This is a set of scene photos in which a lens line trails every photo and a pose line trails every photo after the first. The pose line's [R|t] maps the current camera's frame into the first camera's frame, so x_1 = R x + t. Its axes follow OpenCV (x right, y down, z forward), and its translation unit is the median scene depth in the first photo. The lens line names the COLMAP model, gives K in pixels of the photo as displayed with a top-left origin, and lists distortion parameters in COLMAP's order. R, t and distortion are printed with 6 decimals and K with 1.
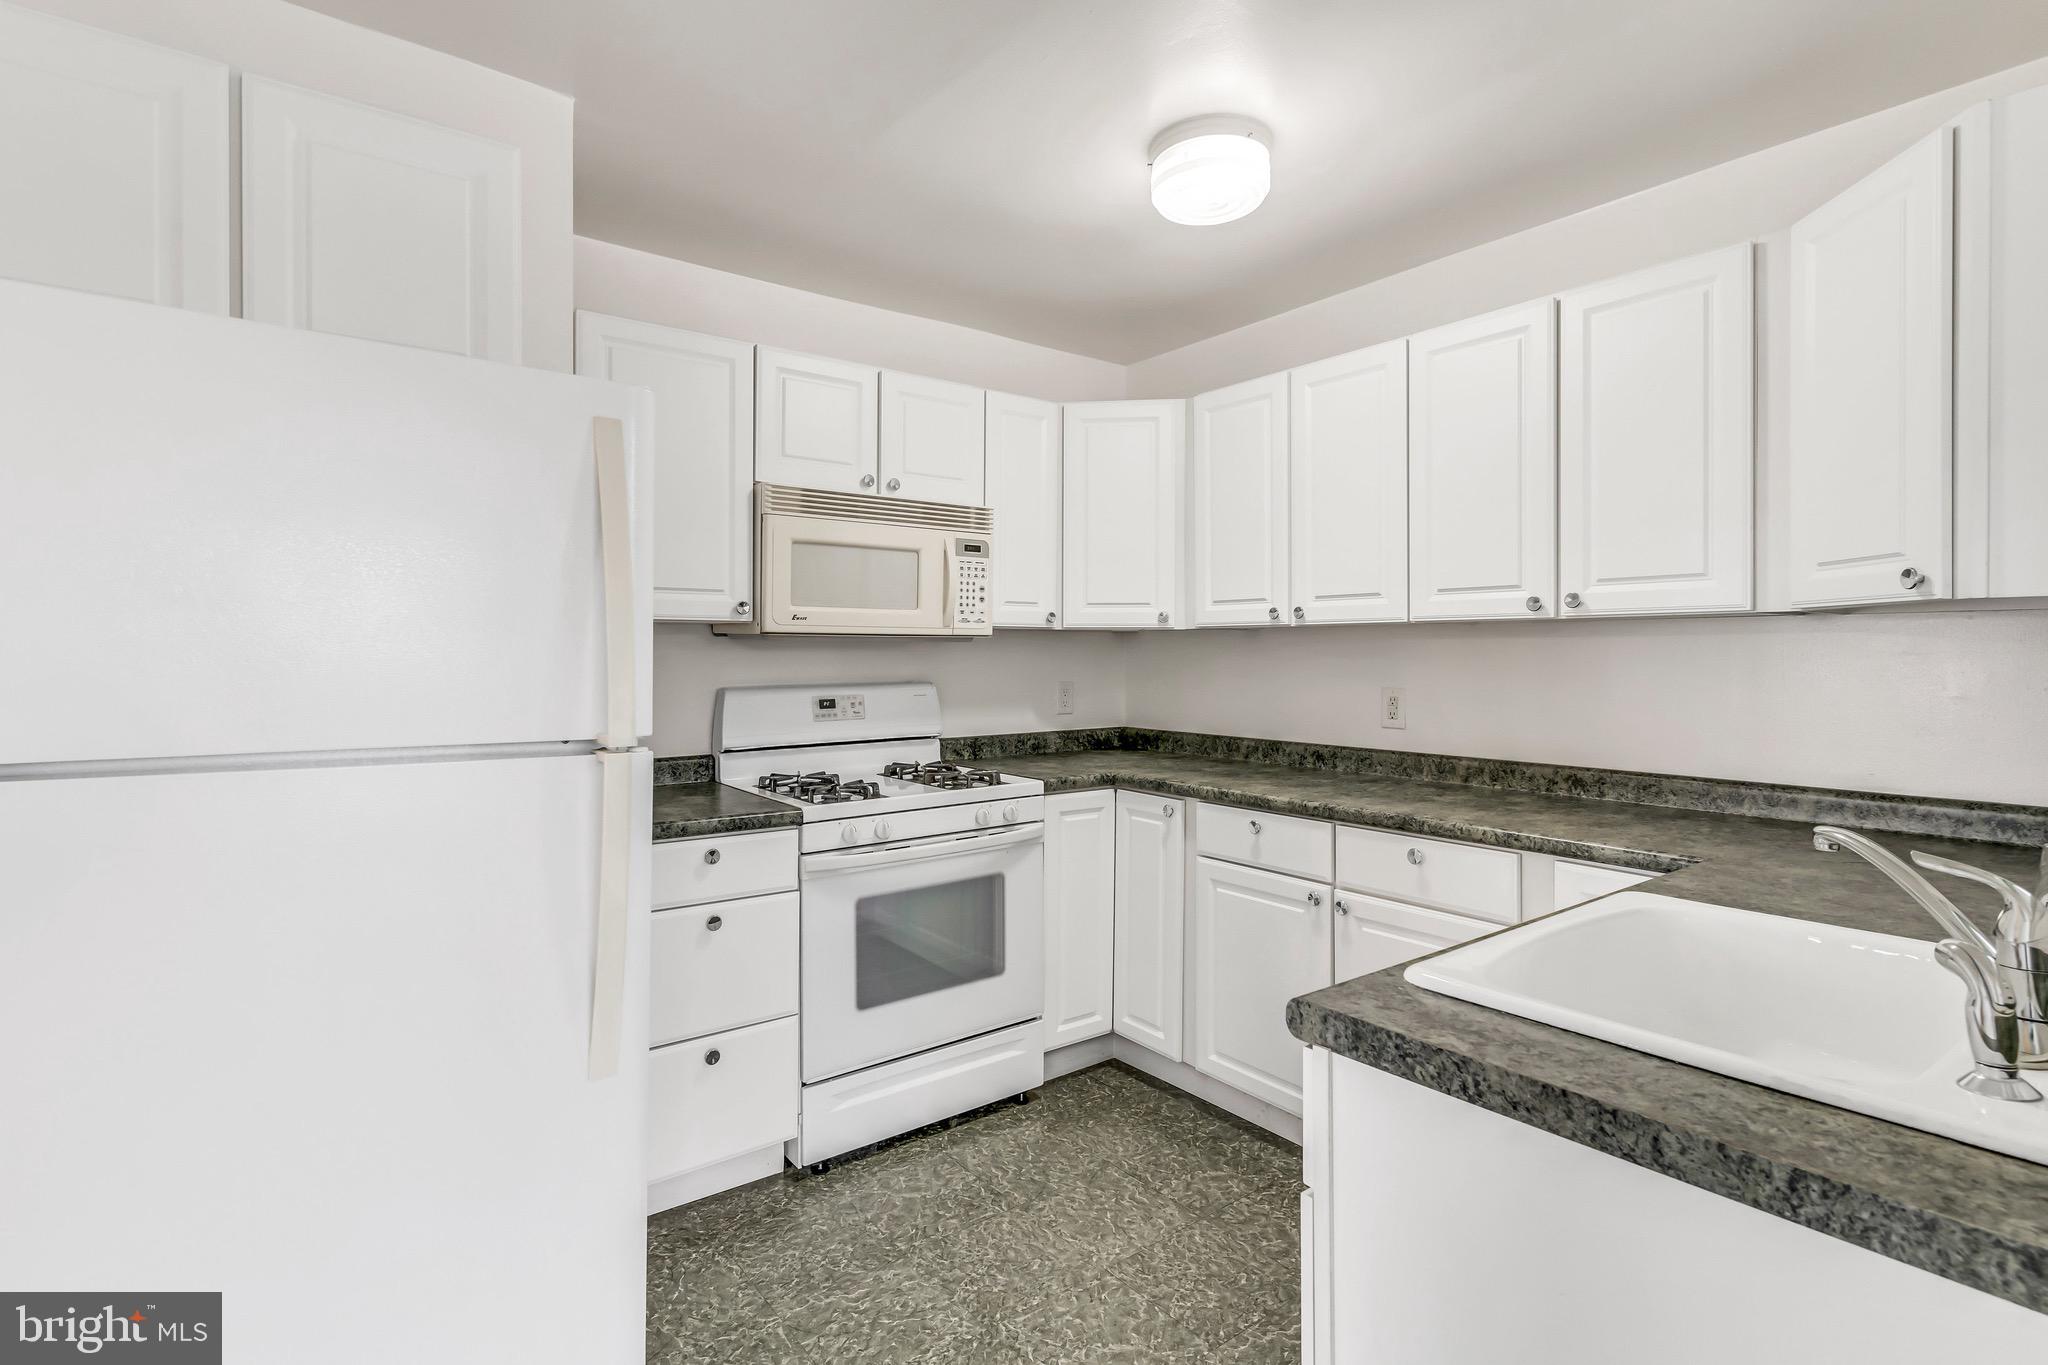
lens RADIAL K [[985.7, 0, 1026.2], [0, 985.7, 650.0], [0, 0, 1]] dist [-0.000533, -0.000159]
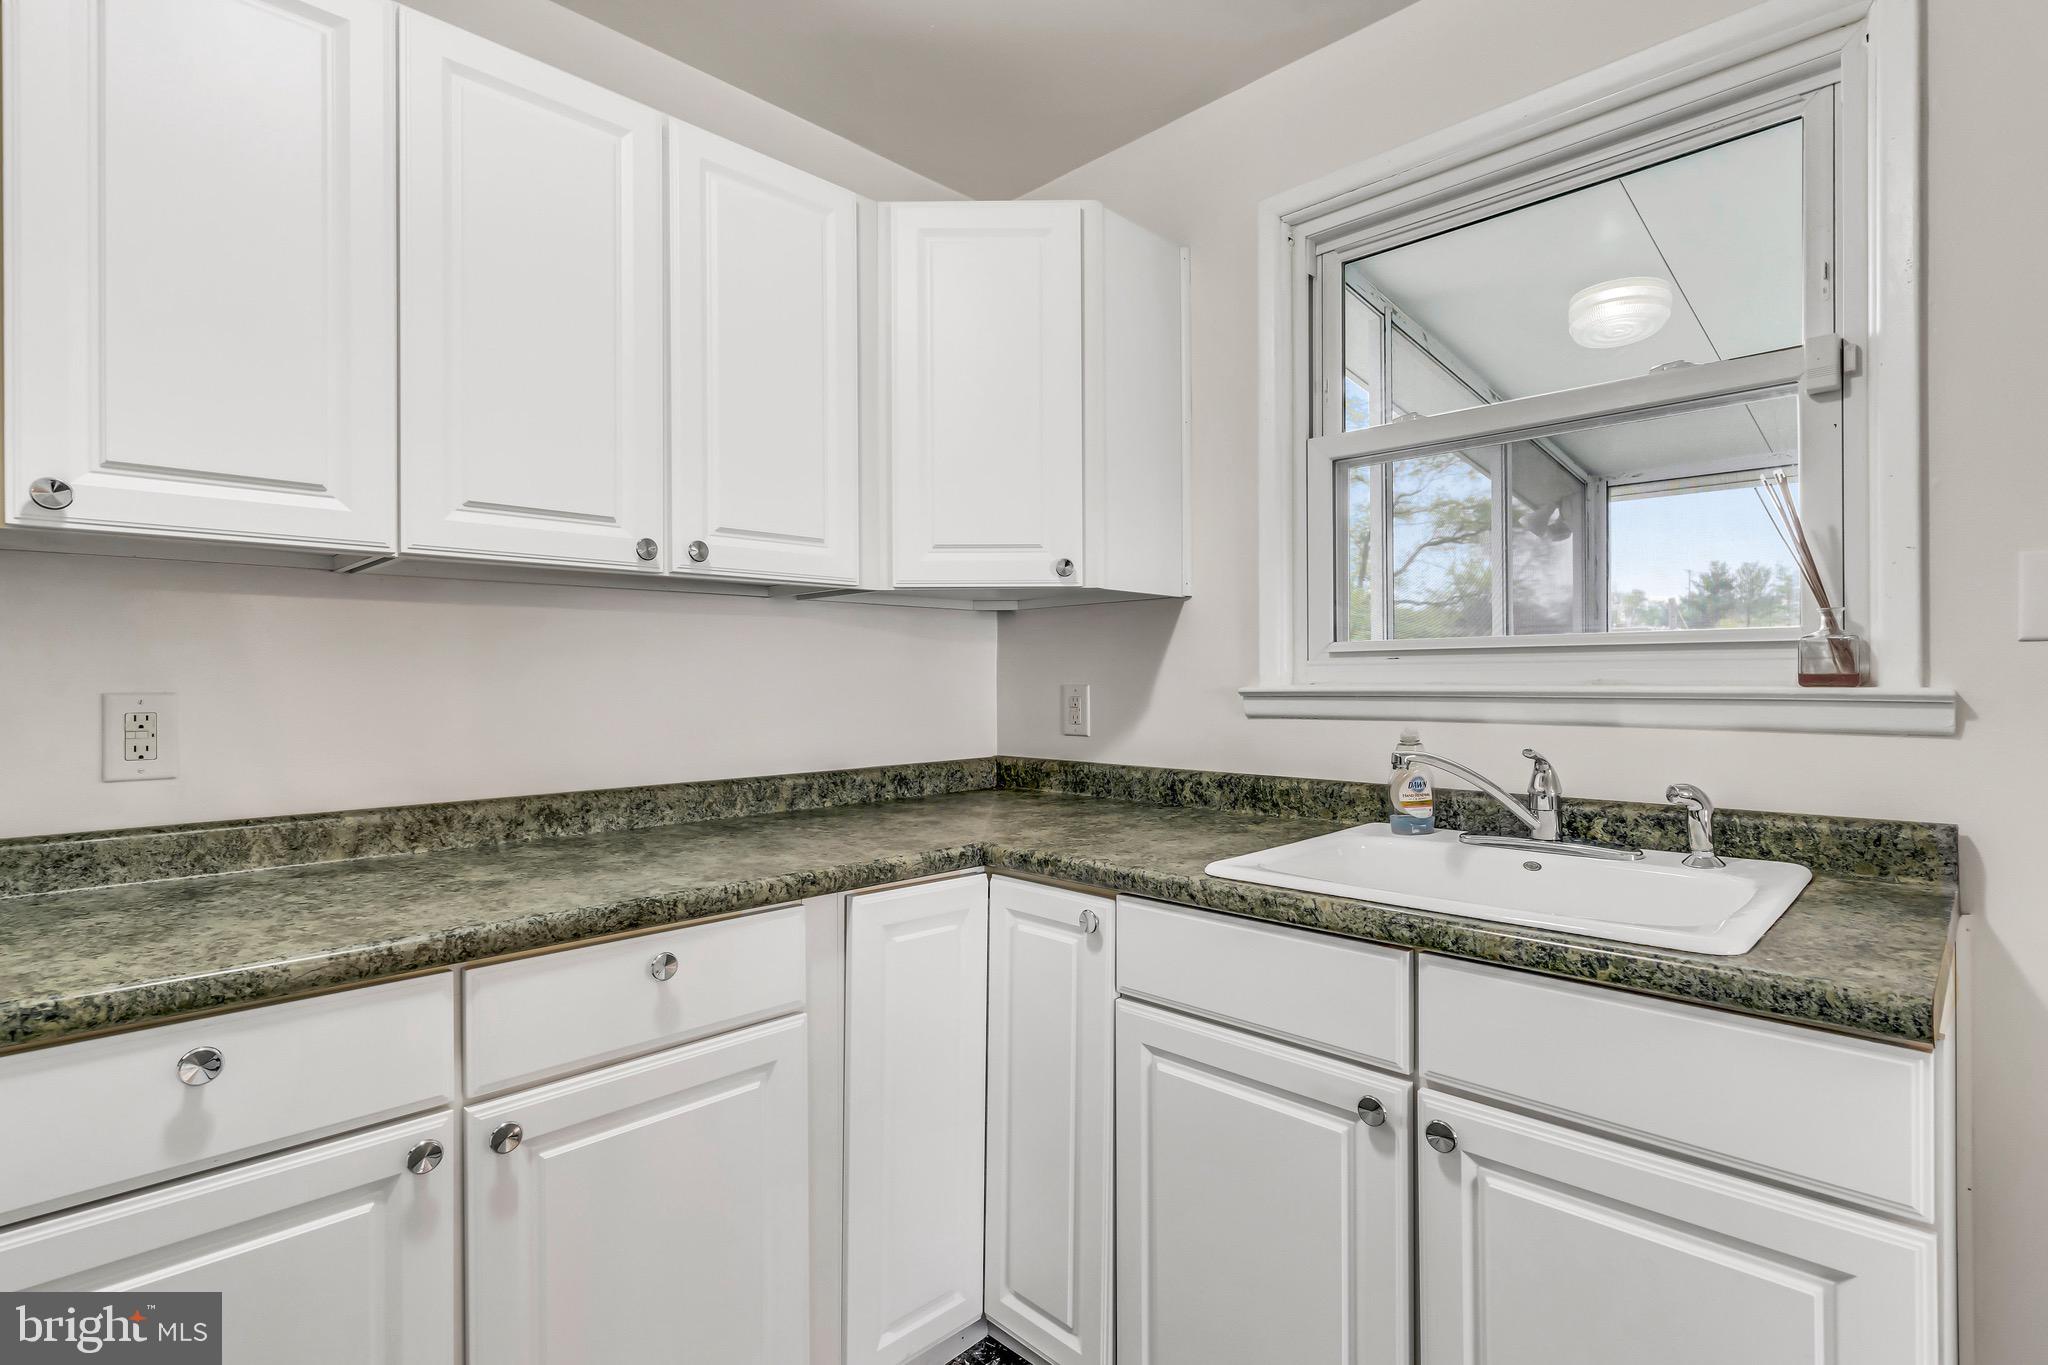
lens RADIAL K [[981.3, 0, 1024.0], [0, 981.3, 682.5], [0, 0, 1]] dist [-0.002792, -0.000544]
pose [[-0.140340, 0.002808, 0.990099, -0.181894], [0.006729, 0.999976, -0.001882, 0.046427], [-0.990080, 0.006398, -0.140356, 0.818413]]
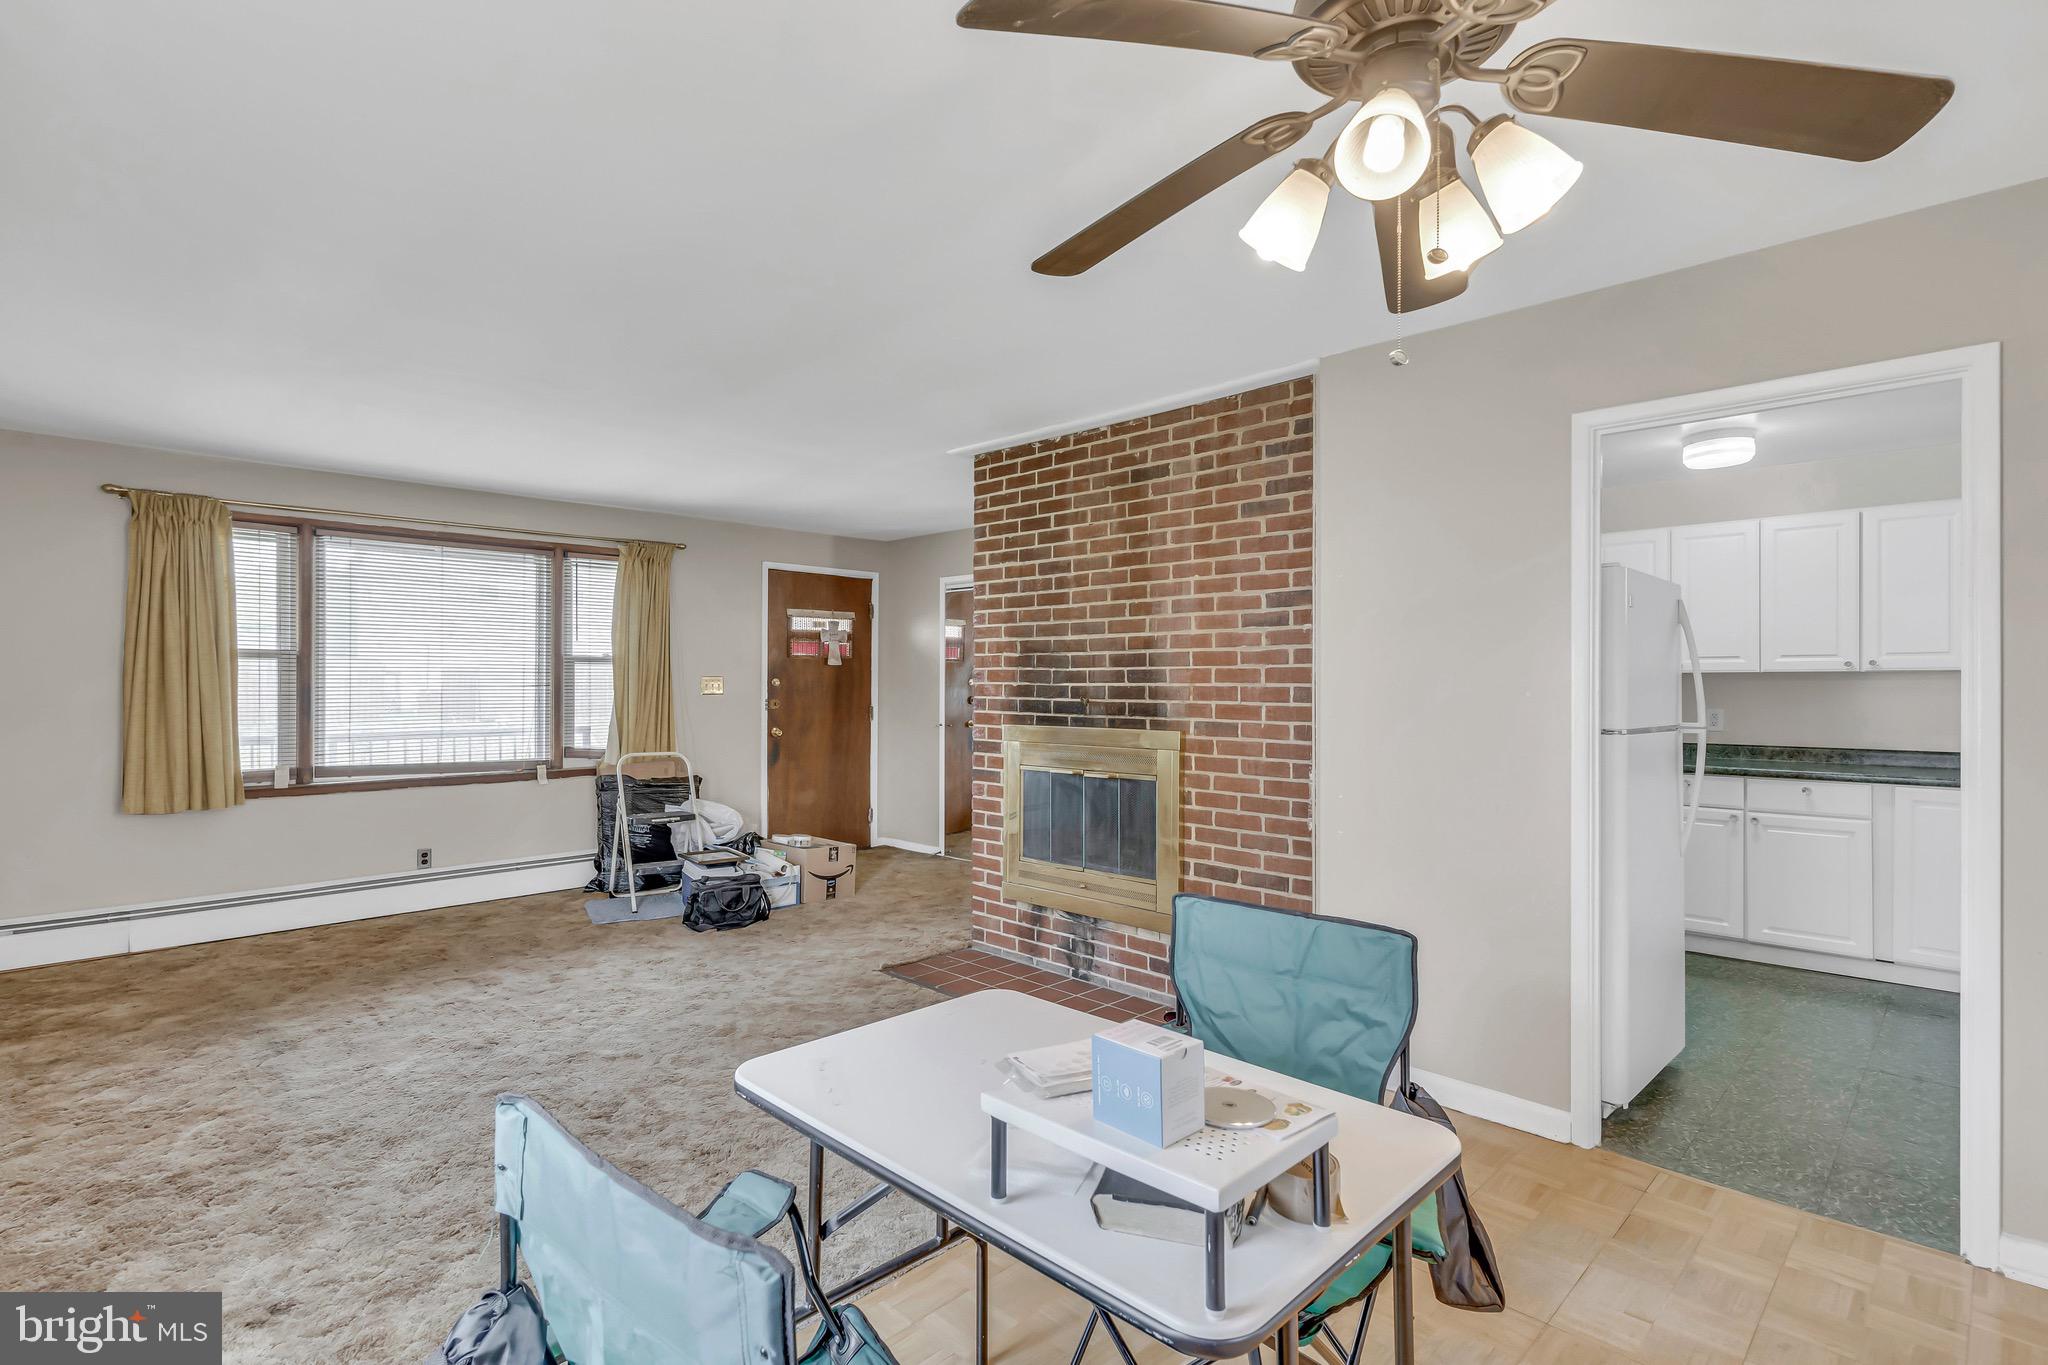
lens RADIAL K [[981.3, 0, 1024.0], [0, 981.3, 682.5], [0, 0, 1]] dist [-0.002792, -0.000544]
pose [[0.990031, 0.000927, 0.140844, -1.374911], [-0.000575, 0.999997, -0.002536, -0.003119], [-0.140845, 0.002430, 0.990029, -0.705814]]
